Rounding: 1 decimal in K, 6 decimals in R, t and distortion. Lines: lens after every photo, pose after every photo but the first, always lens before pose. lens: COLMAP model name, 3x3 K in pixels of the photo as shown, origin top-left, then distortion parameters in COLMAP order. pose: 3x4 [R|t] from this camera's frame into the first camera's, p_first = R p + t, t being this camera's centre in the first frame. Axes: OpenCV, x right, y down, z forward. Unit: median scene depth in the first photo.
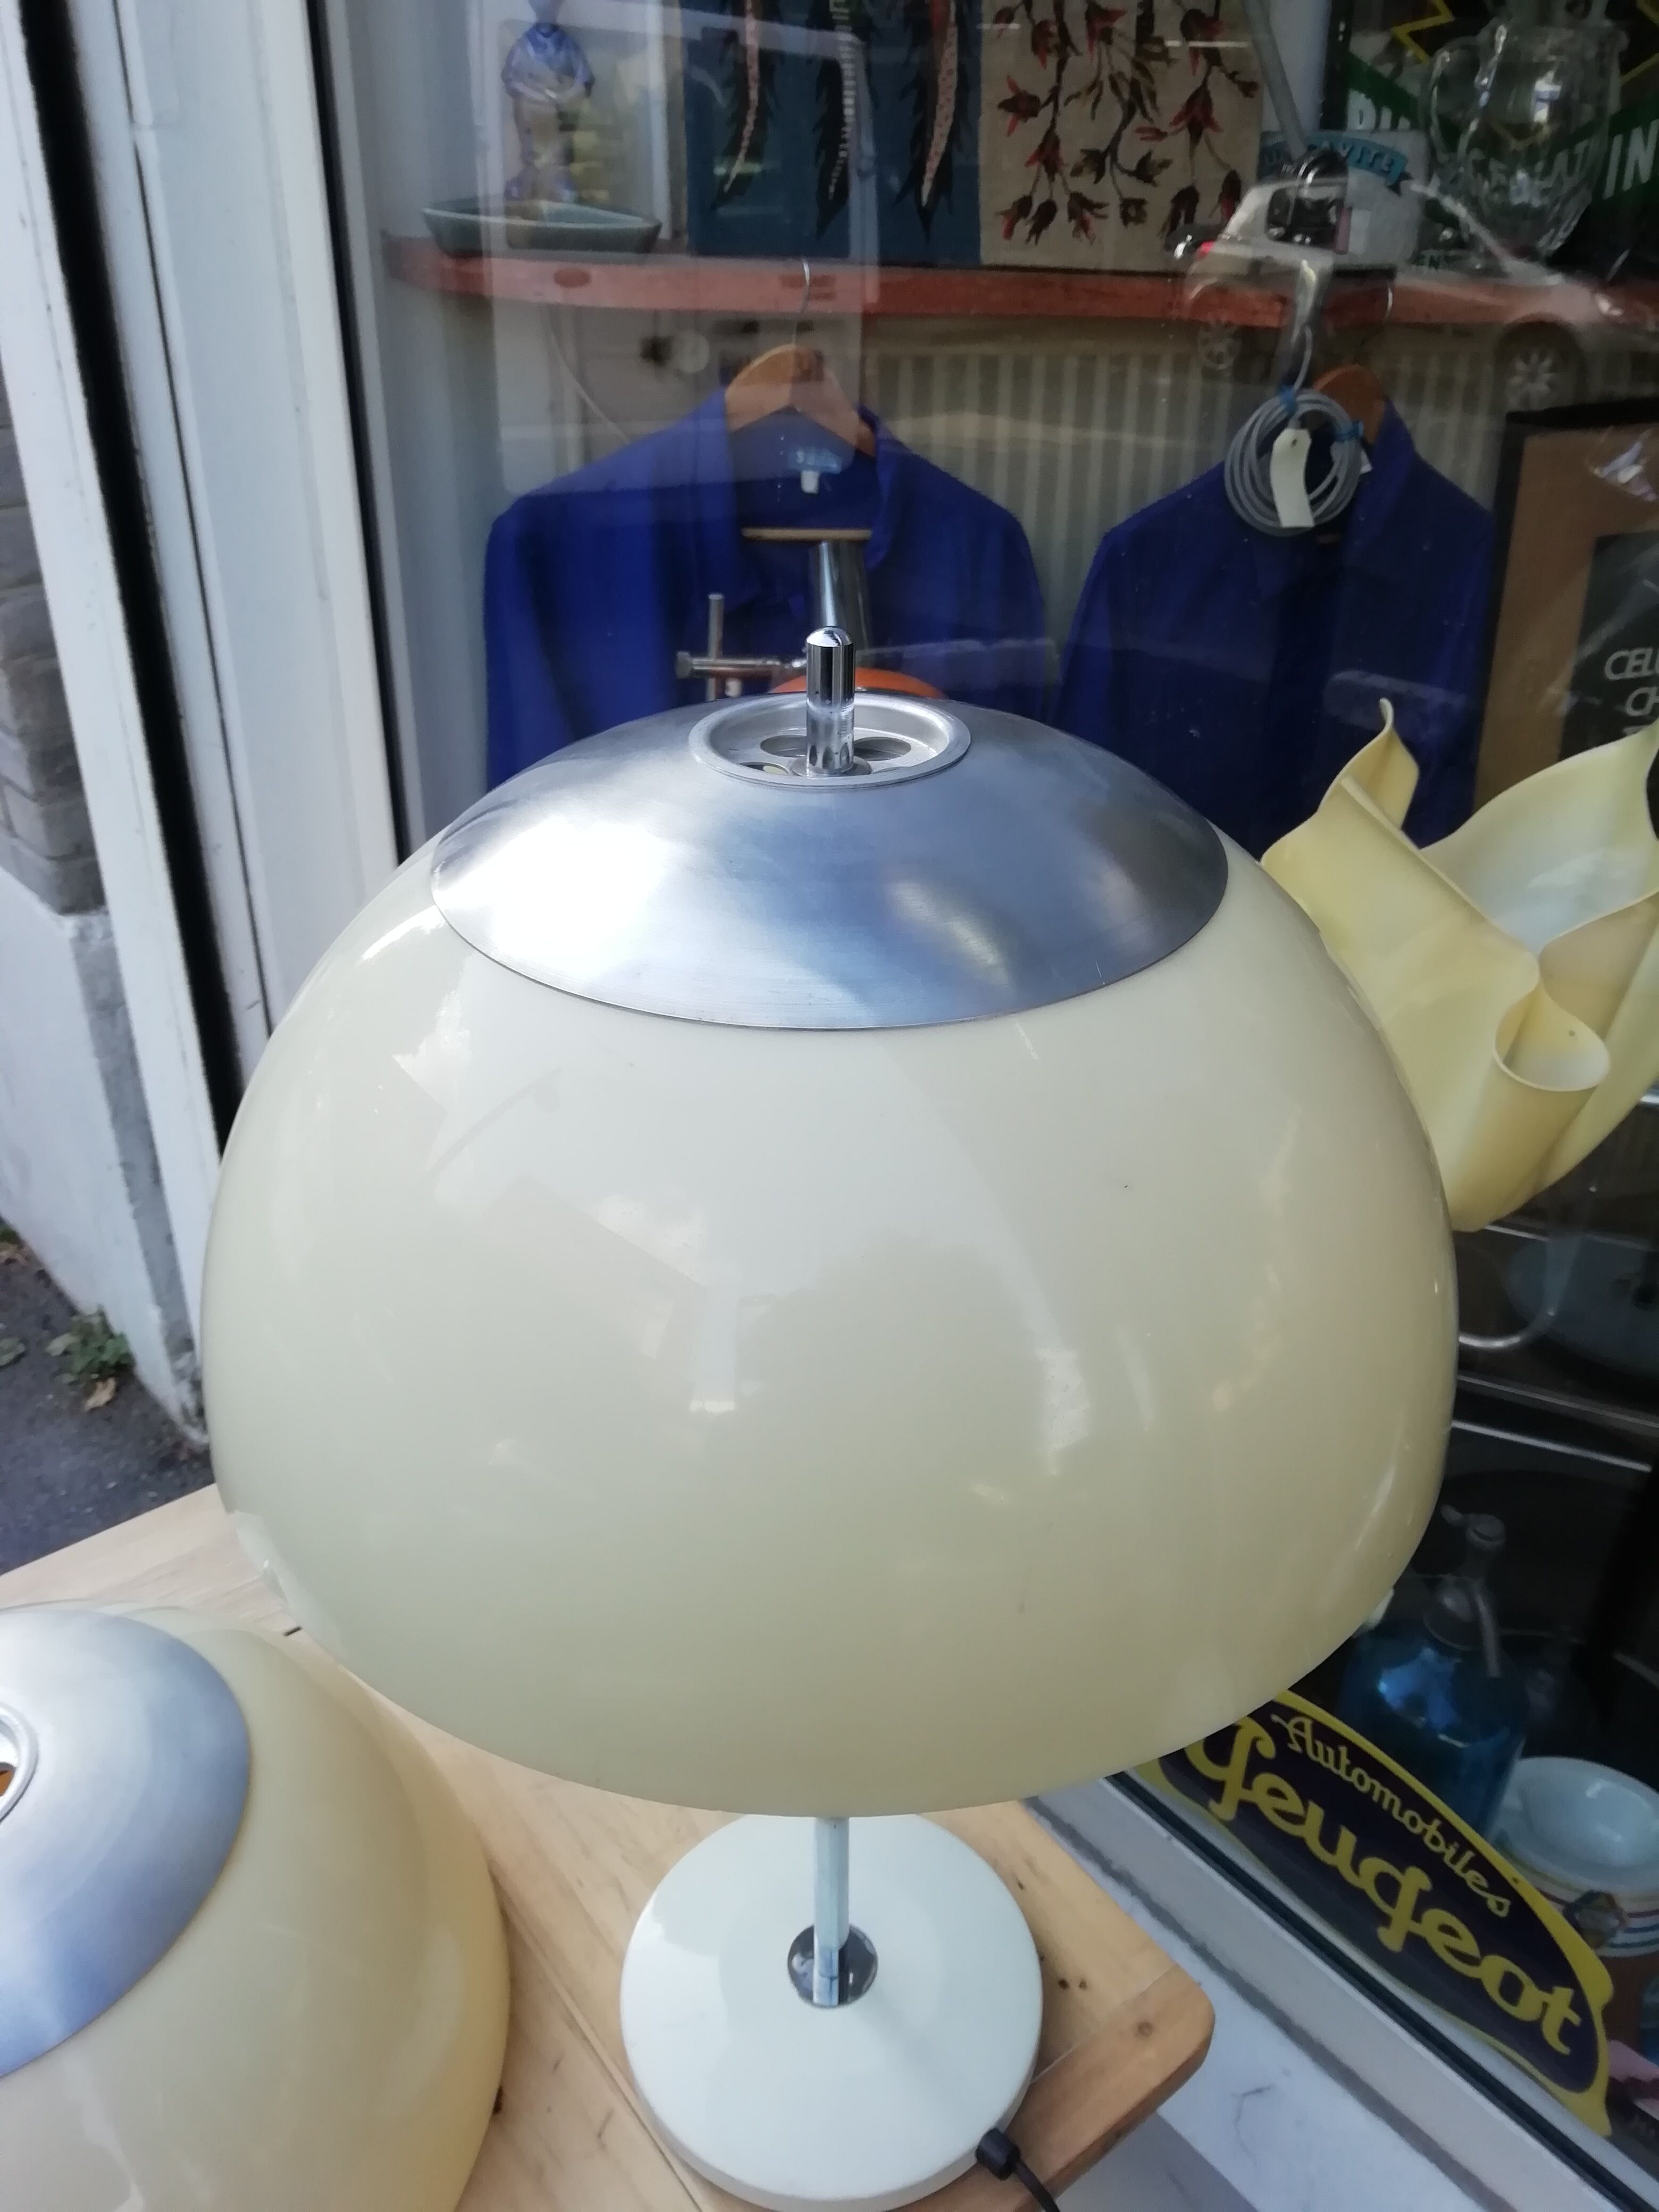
lens RADIAL K [[1725.5, 0, 841.9], [0, 1725.5, 1109.6], [0, 0, 1]] dist [-0.002315, -0.003813]
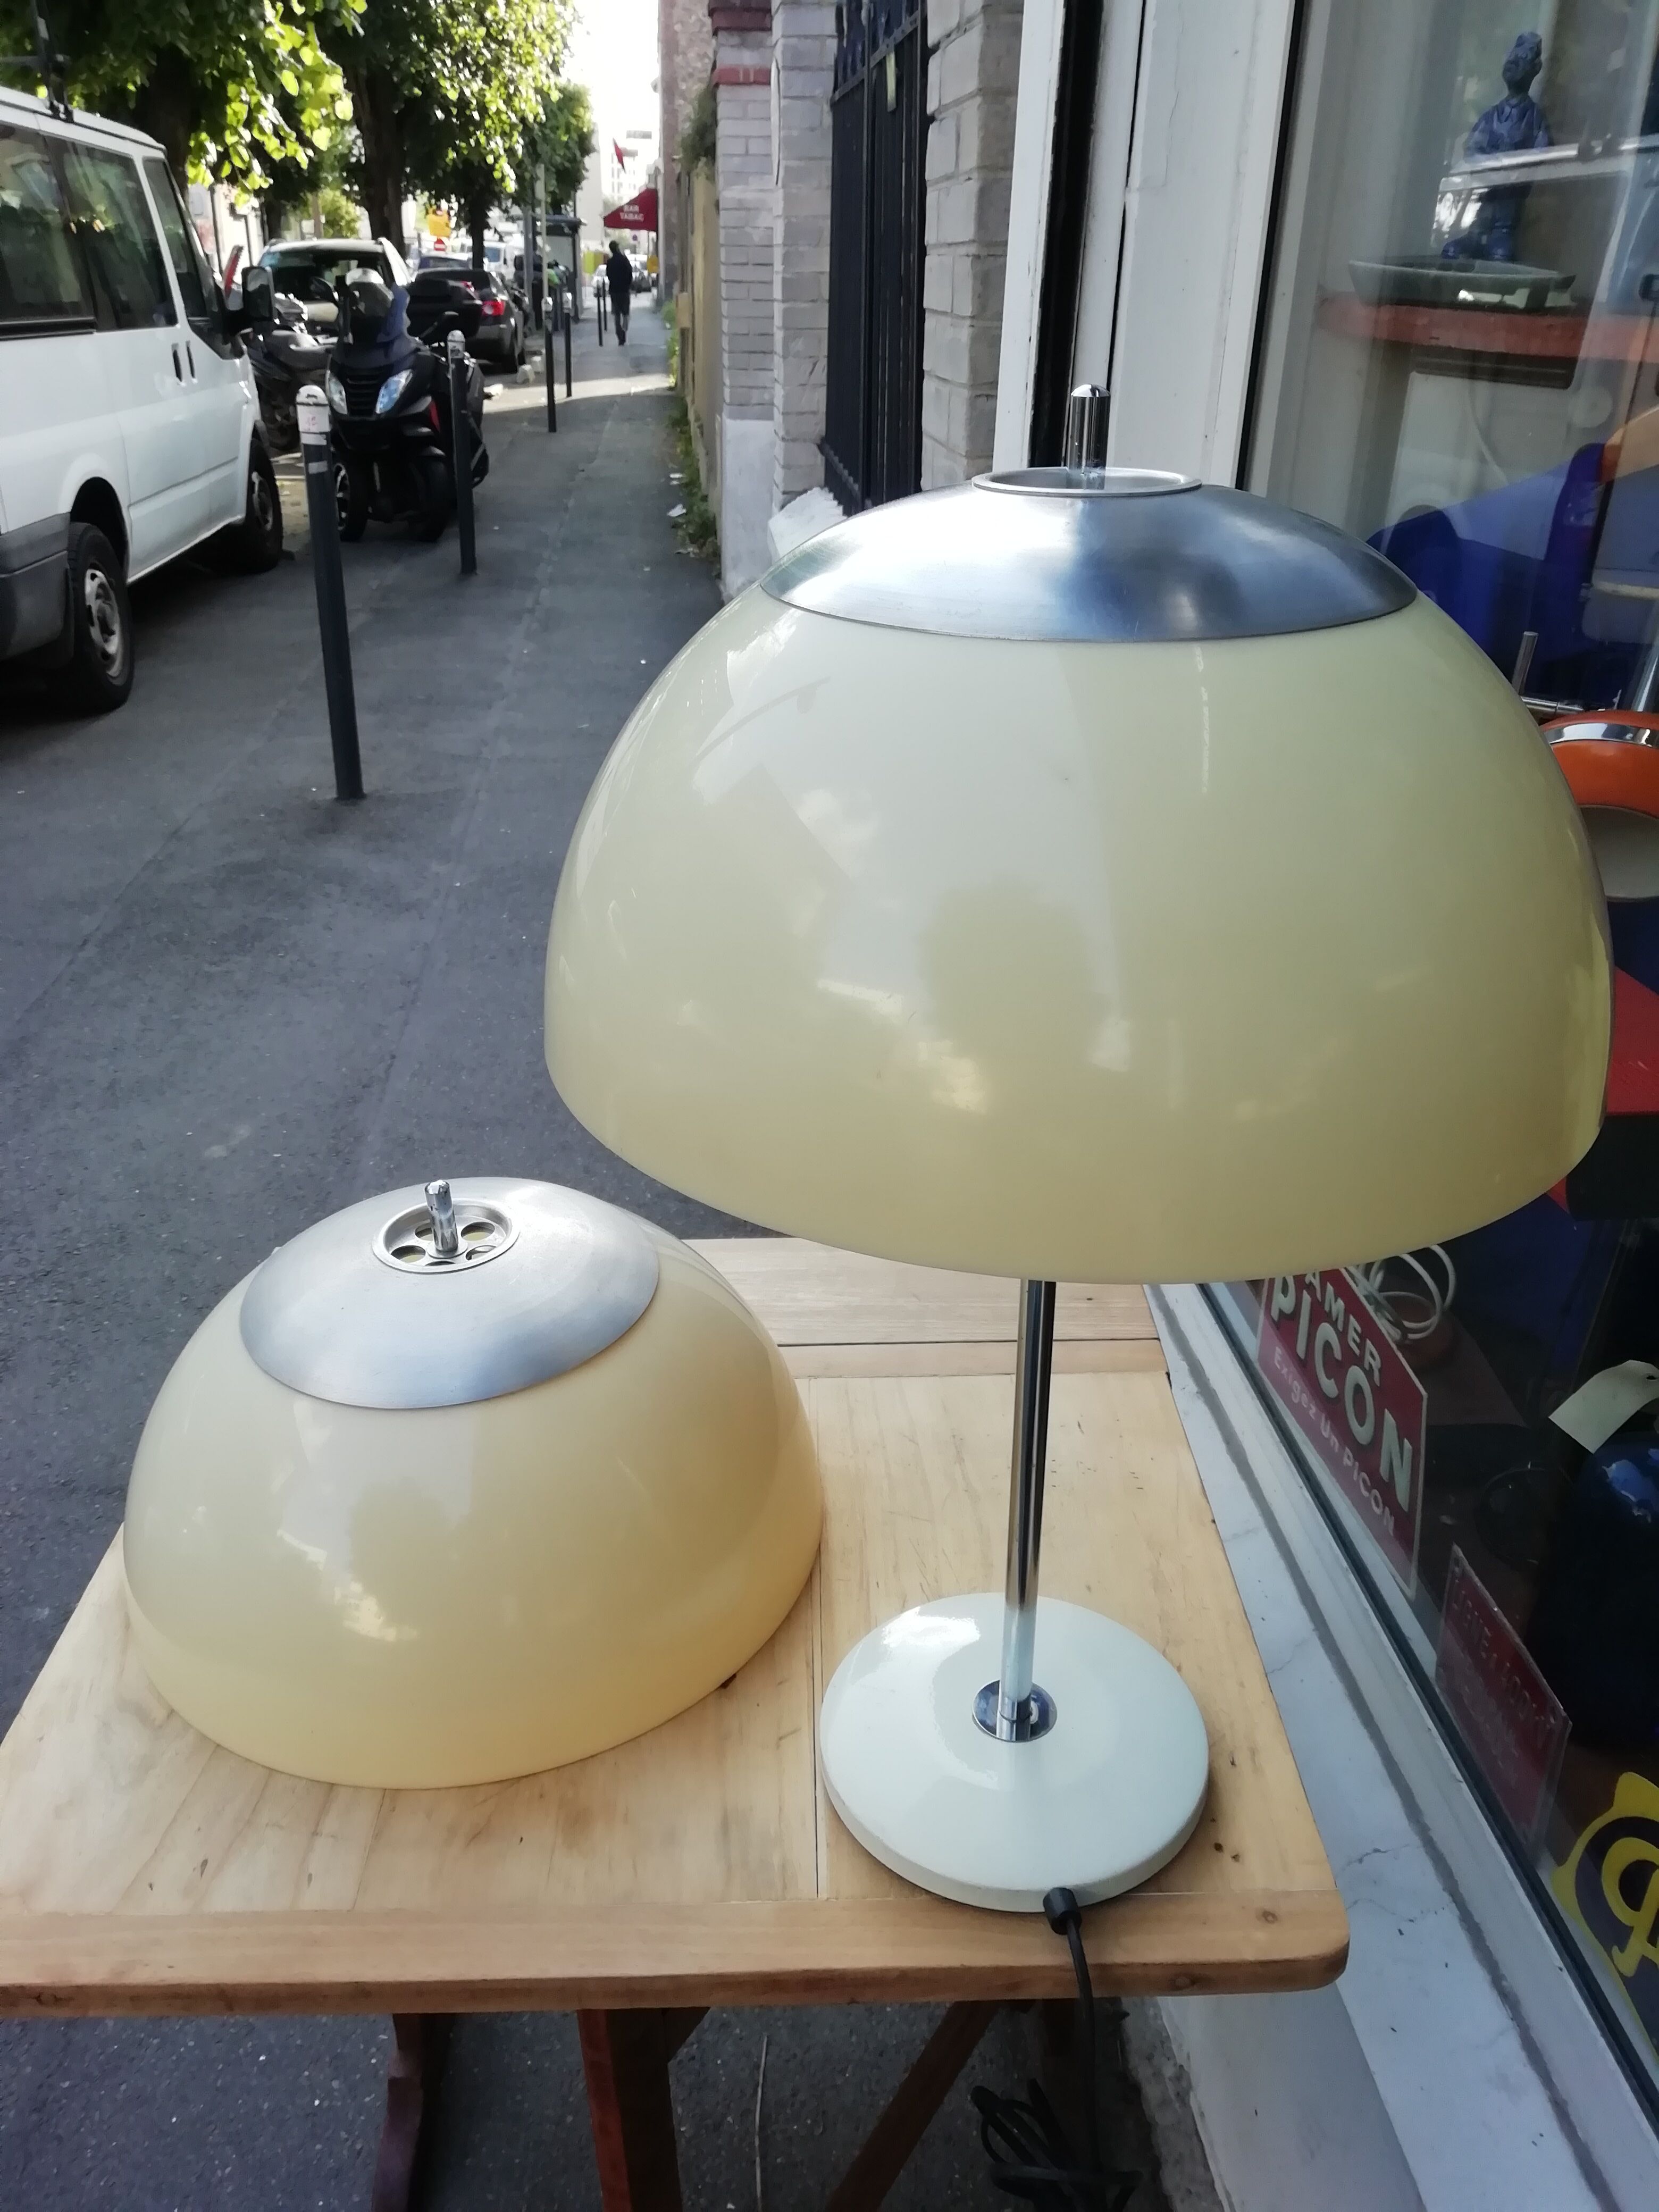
lens RADIAL K [[1725.5, 0, 841.9], [0, 1725.5, 1109.6], [0, 0, 1]] dist [-0.002315, -0.003813]
pose [[0.808617, 0.259117, -0.528201, 0.378099], [-0.301912, 0.953320, 0.005470, 0.157089], [0.504962, 0.155047, 0.849102, -0.041074]]
